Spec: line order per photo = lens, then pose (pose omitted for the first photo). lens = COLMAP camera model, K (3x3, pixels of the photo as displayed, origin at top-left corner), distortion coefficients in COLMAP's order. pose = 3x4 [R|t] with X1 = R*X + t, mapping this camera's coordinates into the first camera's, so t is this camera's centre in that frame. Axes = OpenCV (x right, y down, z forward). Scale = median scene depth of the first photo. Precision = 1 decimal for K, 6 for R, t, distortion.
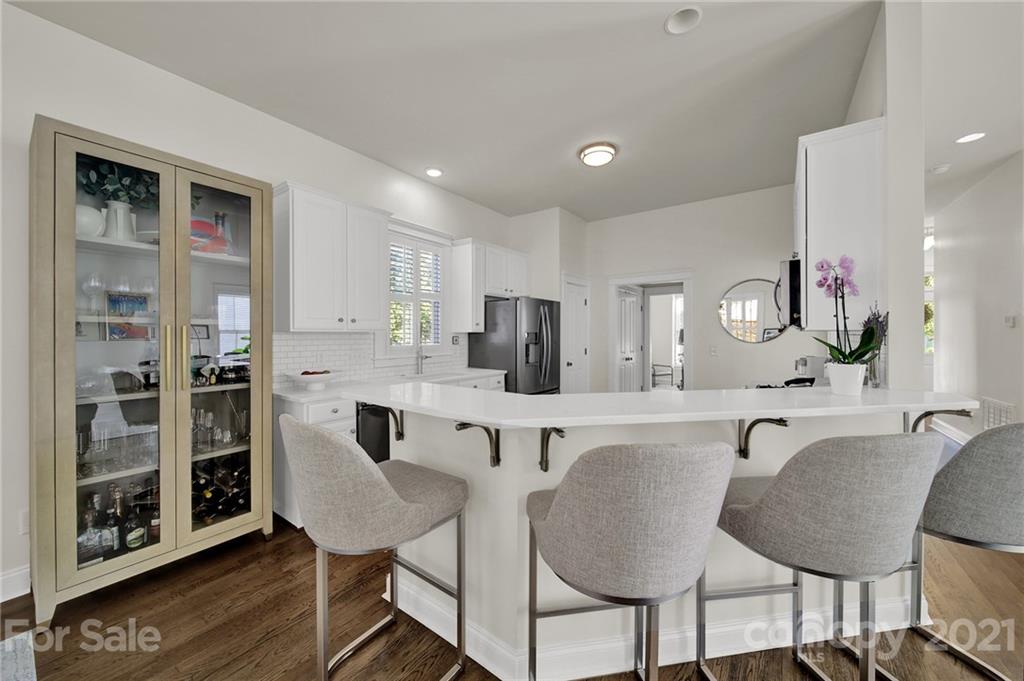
lens RADIAL K [[367.2, 0, 512.5], [0, 367.2, 336.5], [0, 0, 1]] dist [0.001127, -0.000090]
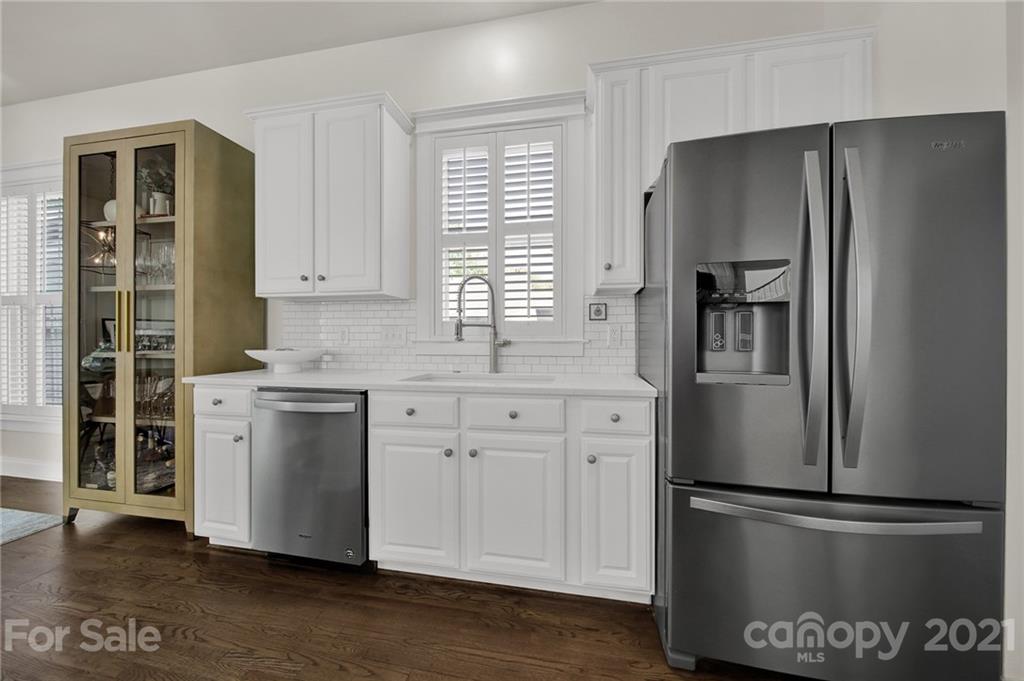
lens RADIAL K [[367.2, 0, 512.0], [0, 367.2, 340.7], [0, 0, 1]] dist [0.001127, -0.000090]
pose [[0.419335, -0.000013, -0.907831, 0.291024], [-0.007197, 0.999969, -0.003339, 0.063906], [0.907803, 0.007933, 0.419322, 0.914419]]
